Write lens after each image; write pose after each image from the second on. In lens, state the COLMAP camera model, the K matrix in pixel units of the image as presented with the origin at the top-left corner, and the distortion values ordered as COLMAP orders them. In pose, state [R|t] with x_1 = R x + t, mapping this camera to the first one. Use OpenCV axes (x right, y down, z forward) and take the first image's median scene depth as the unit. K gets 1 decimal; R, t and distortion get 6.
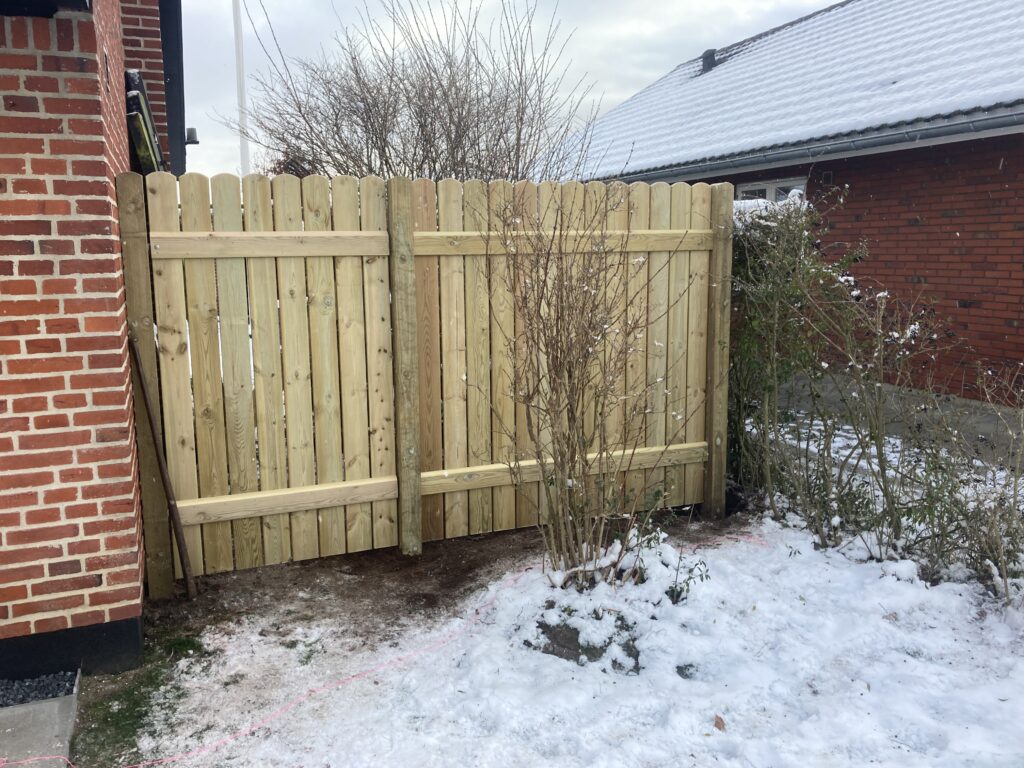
lens RADIAL K [[843.5, 0, 509.3], [0, 843.5, 368.4], [0, 0, 1]] dist [0.041042, -0.041349]
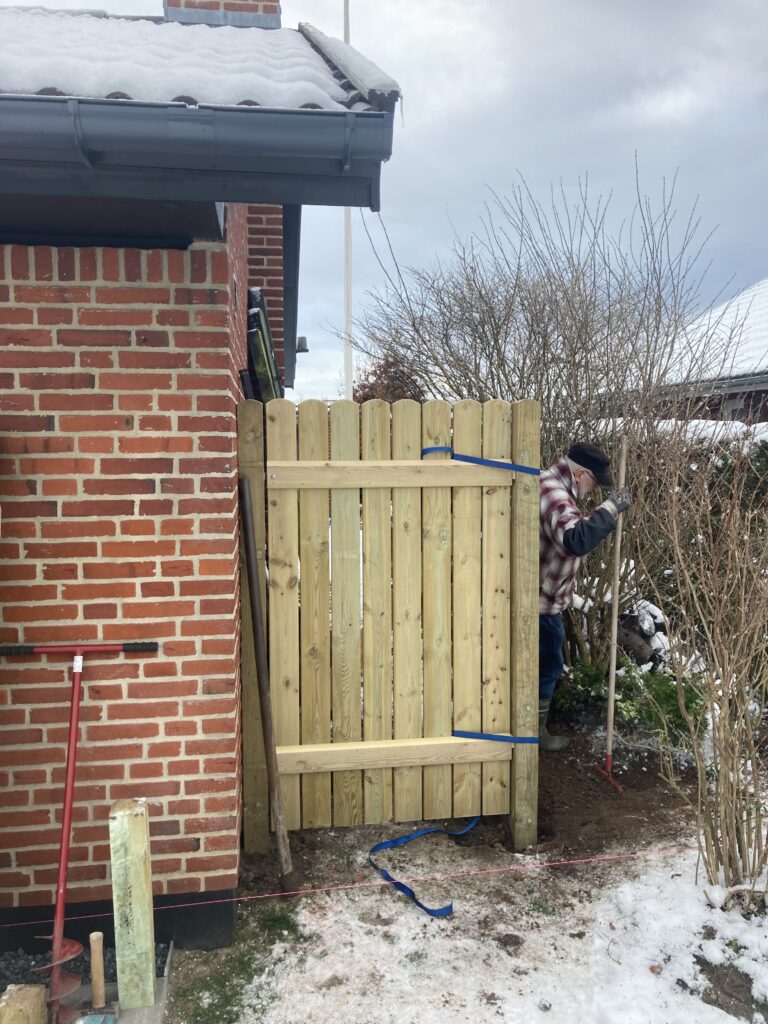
lens RADIAL K [[843.5, 0, 395.8], [0, 843.5, 501.7], [0, 0, 1]] dist [0.041042, -0.041349]
pose [[0.973430, 0.027263, -0.227357, -0.062665], [-0.042765, 0.997063, -0.063536, -0.058567], [0.224957, 0.071571, 0.971737, 0.110123]]
